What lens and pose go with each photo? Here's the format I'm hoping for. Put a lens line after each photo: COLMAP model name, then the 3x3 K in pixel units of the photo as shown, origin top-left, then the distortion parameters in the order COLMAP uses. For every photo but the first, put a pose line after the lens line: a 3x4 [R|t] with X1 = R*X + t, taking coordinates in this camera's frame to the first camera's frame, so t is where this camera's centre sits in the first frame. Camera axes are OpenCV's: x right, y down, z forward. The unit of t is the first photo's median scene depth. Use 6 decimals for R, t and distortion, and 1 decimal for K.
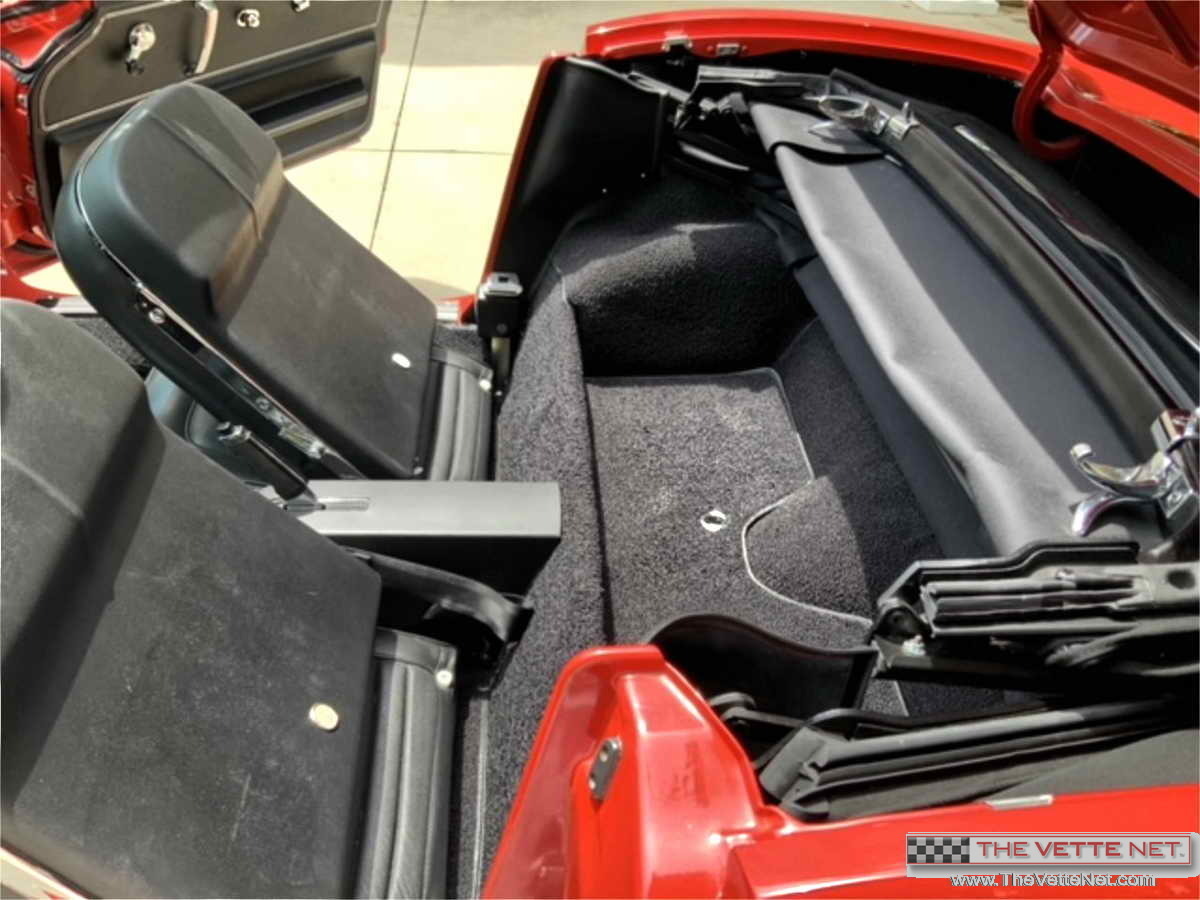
lens RADIAL K [[1017.5, 0, 600.0], [0, 1017.5, 450.0], [0, 0, 1]] dist [0.122917, -0.215298]
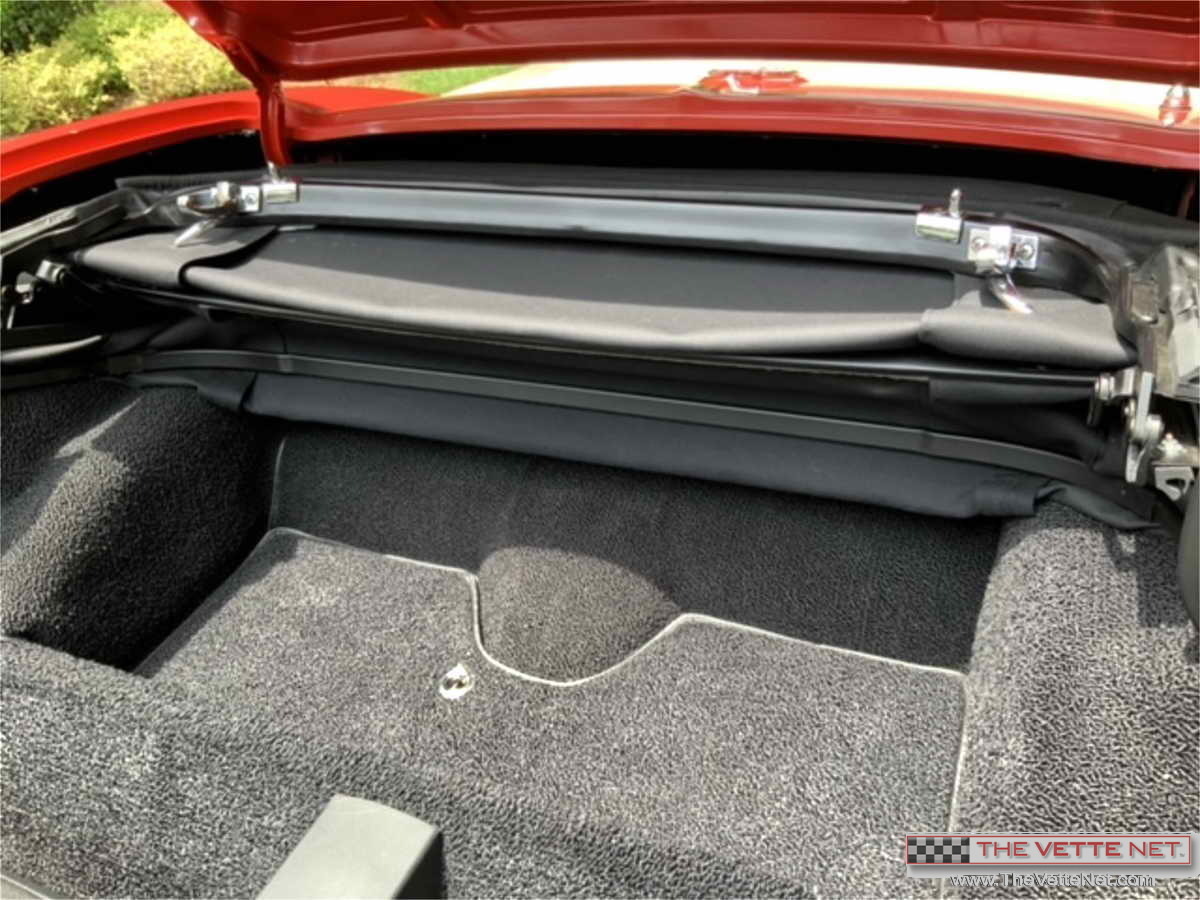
lens RADIAL K [[1017.5, 0, 600.0], [0, 1017.5, 450.0], [0, 0, 1]] dist [0.122917, -0.215298]
pose [[0.455473, -0.551943, 0.698501, -0.267340], [0.613944, 0.762929, 0.202517, -0.146348], [-0.644684, 0.336599, 0.686355, 0.294065]]
